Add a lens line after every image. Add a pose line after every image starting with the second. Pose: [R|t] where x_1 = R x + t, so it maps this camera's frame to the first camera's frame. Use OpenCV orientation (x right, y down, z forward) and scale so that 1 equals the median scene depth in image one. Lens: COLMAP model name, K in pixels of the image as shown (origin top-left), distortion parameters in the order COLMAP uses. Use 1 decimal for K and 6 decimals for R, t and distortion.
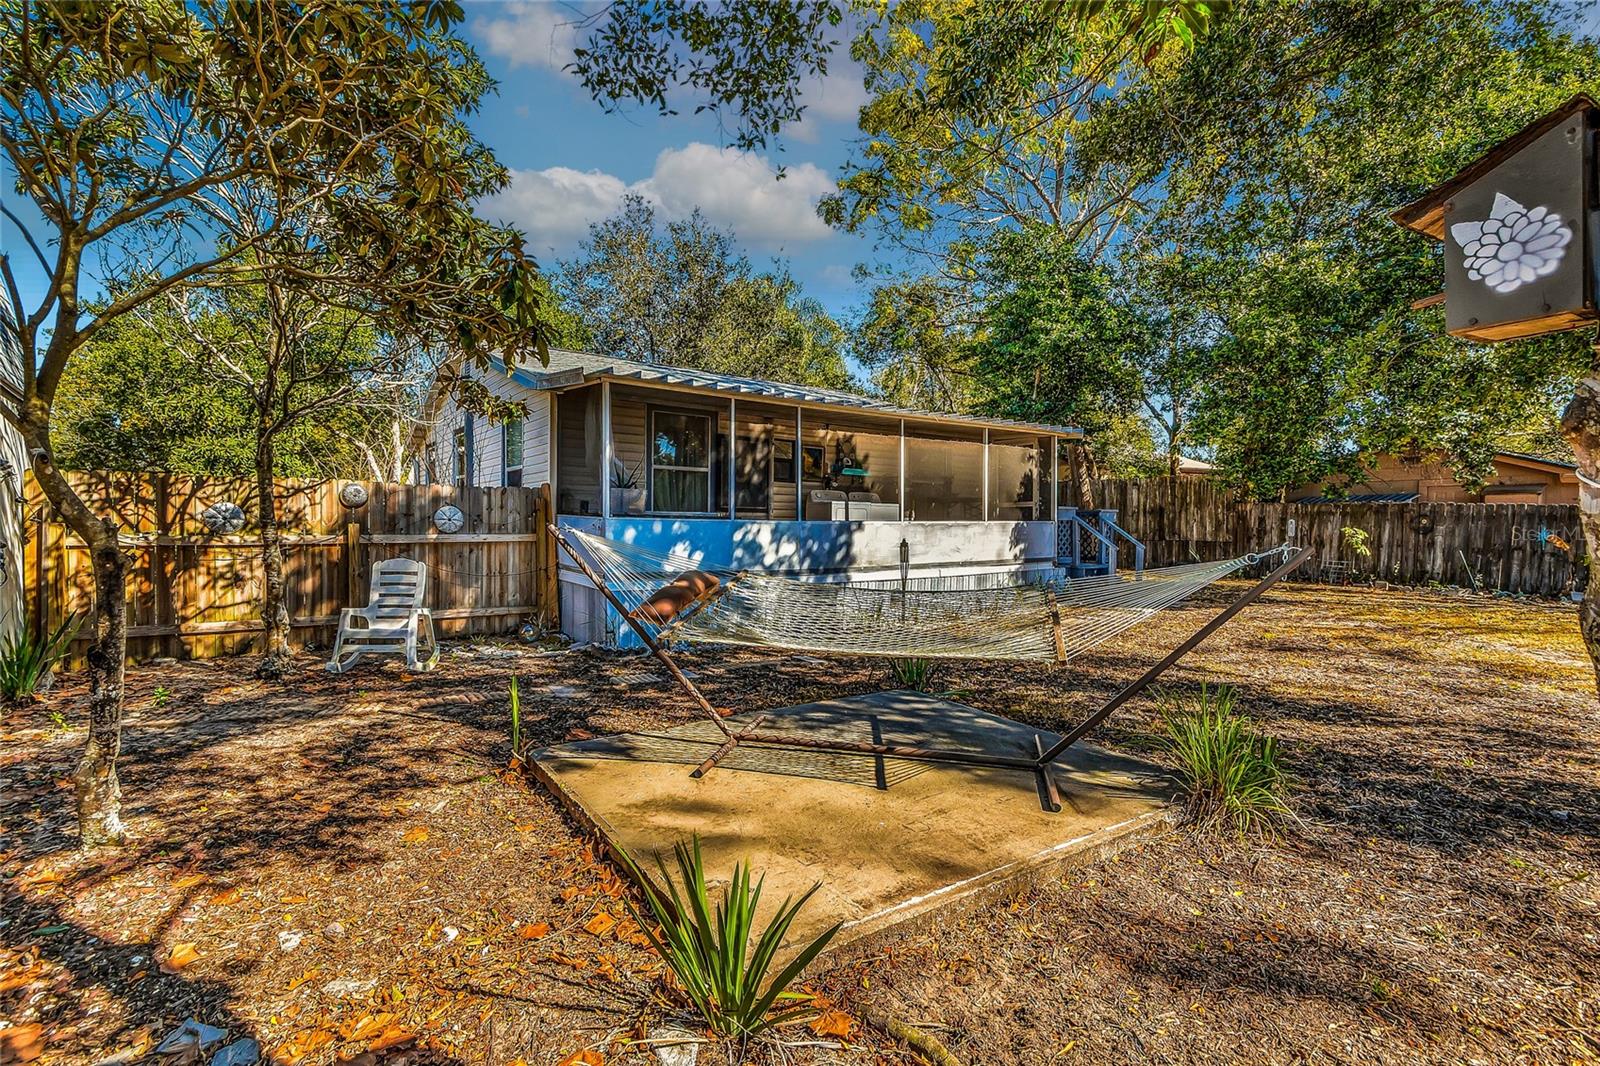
lens RADIAL K [[733.0, 0, 793.3], [0, 733.0, 505.9], [0, 0, 1]] dist [0.002992, -0.001162]
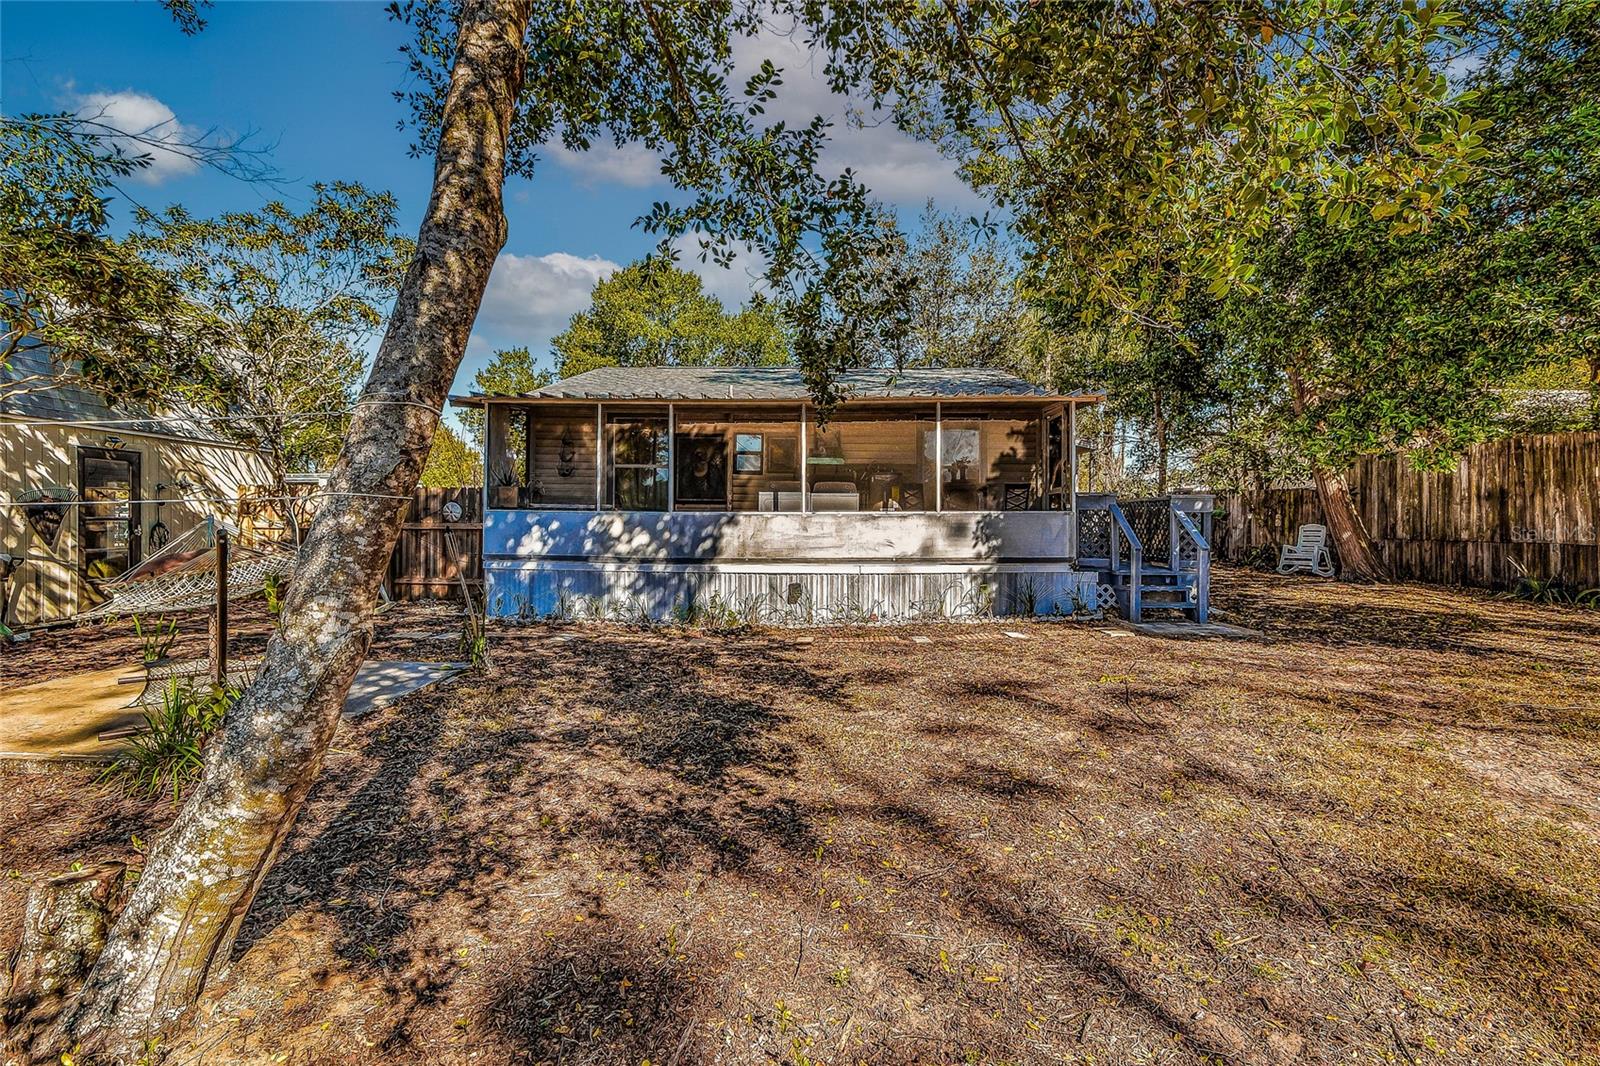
lens RADIAL K [[733.0, 0, 793.3], [0, 733.0, 505.9], [0, 0, 1]] dist [0.002992, -0.001162]
pose [[0.800933, -0.010319, -0.598664, 0.687840], [0.015018, 0.999883, 0.002858, 0.009375], [0.598565, -0.011280, 0.800995, 0.235727]]
